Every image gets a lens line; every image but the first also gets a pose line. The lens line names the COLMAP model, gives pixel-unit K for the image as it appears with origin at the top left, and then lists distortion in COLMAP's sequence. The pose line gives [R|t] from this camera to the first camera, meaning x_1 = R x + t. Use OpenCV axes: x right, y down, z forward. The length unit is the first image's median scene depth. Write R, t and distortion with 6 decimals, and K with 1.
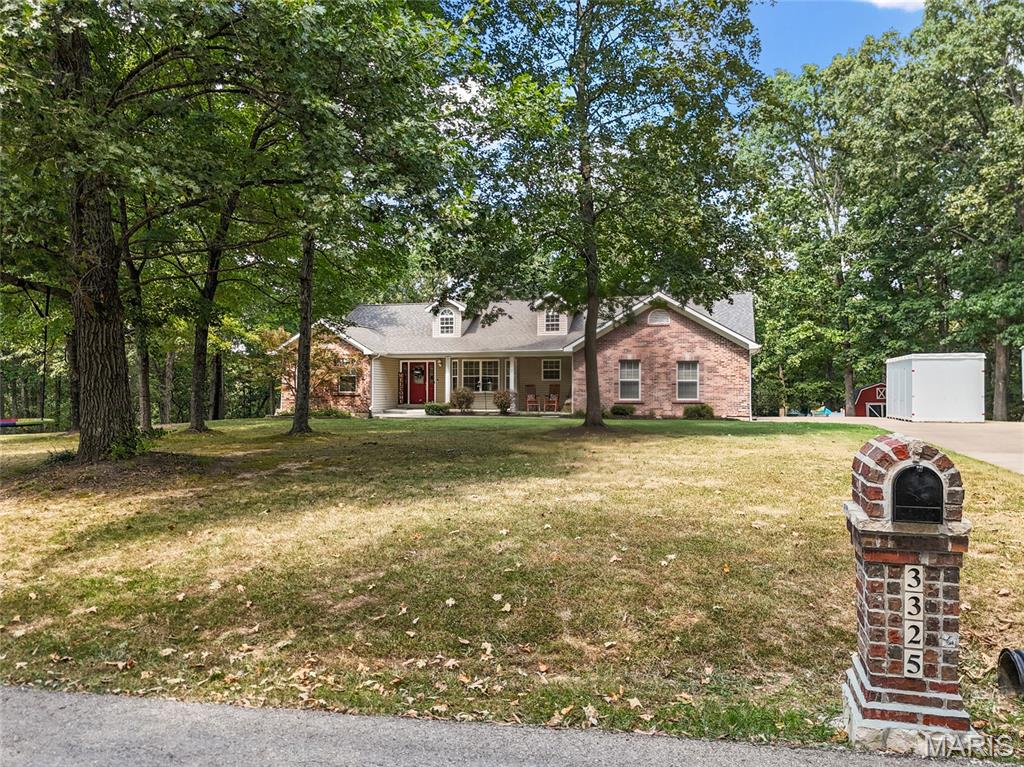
lens RADIAL K [[760.6, 0, 512.0], [0, 760.6, 383.5], [0, 0, 1]] dist [0.056443, -0.004881]
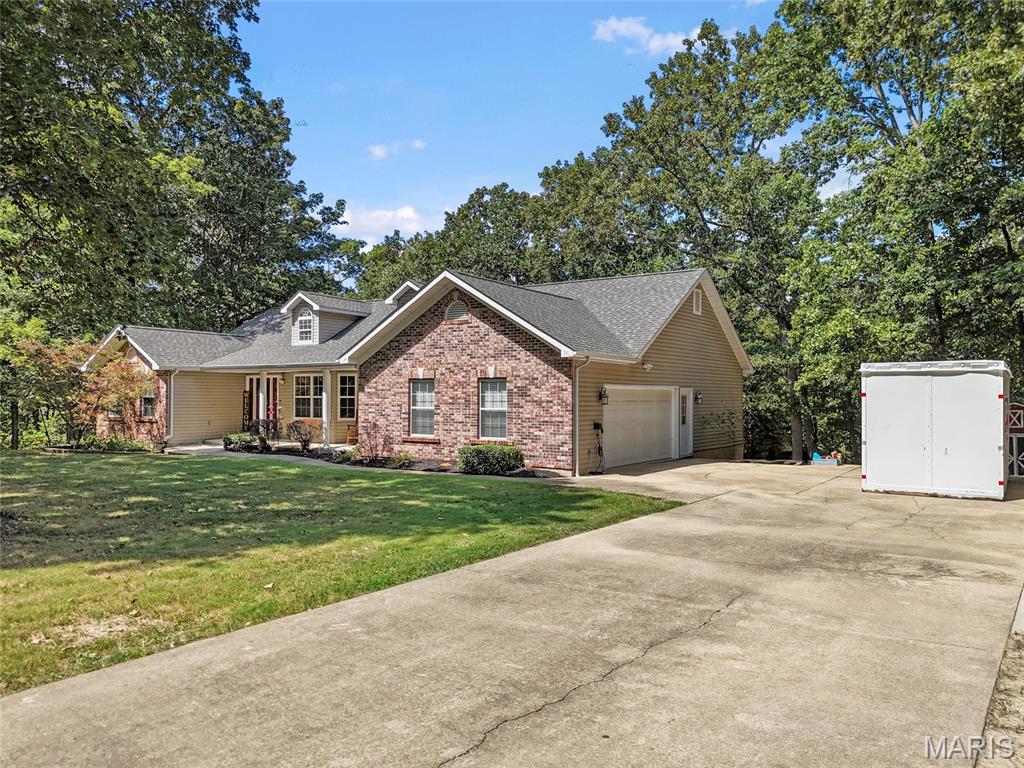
lens RADIAL K [[768.2, 0, 512.0], [0, 768.2, 384.0], [0, 0, 1]] dist [0.061099, -0.058235]
pose [[0.951804, -0.003878, -0.306683, 0.391069], [0.002588, 0.999986, -0.004612, -0.018859], [0.306697, 0.003596, 0.951800, 0.352367]]
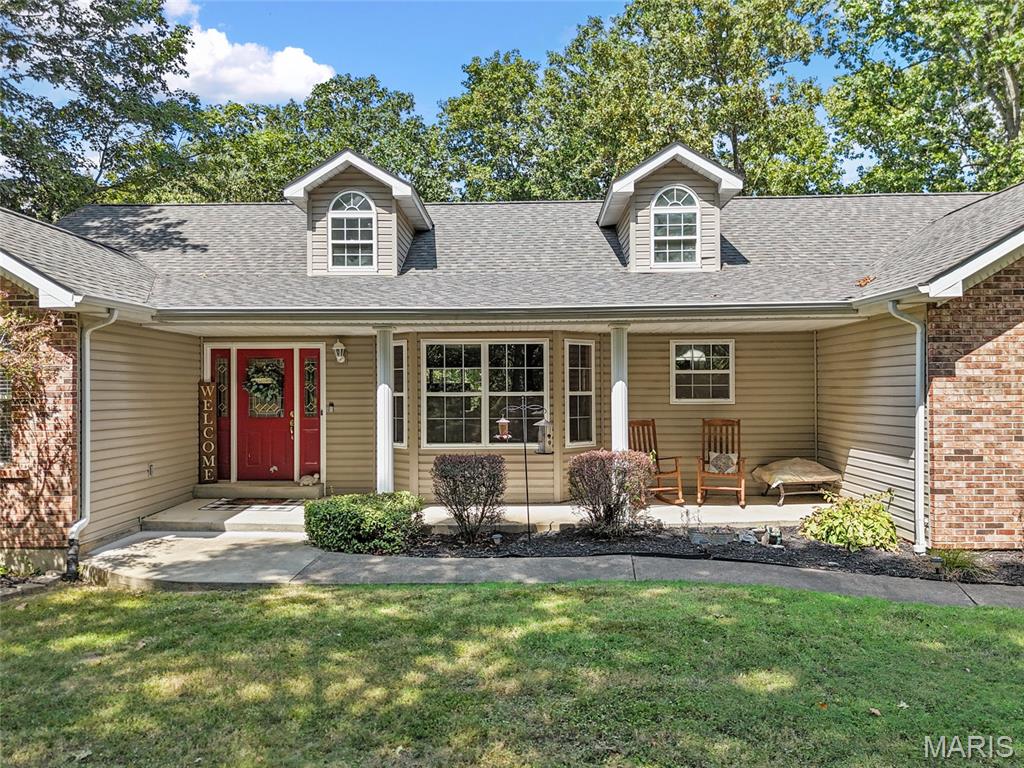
lens RADIAL K [[760.6, 0, 512.0], [0, 760.6, 384.0], [0, 0, 1]] dist [0.056443, -0.004881]
pose [[0.970292, -0.003765, 0.241909, -0.109334], [0.003611, 0.999993, 0.001079, -0.014340], [-0.241911, -0.000173, 0.970298, 0.721789]]
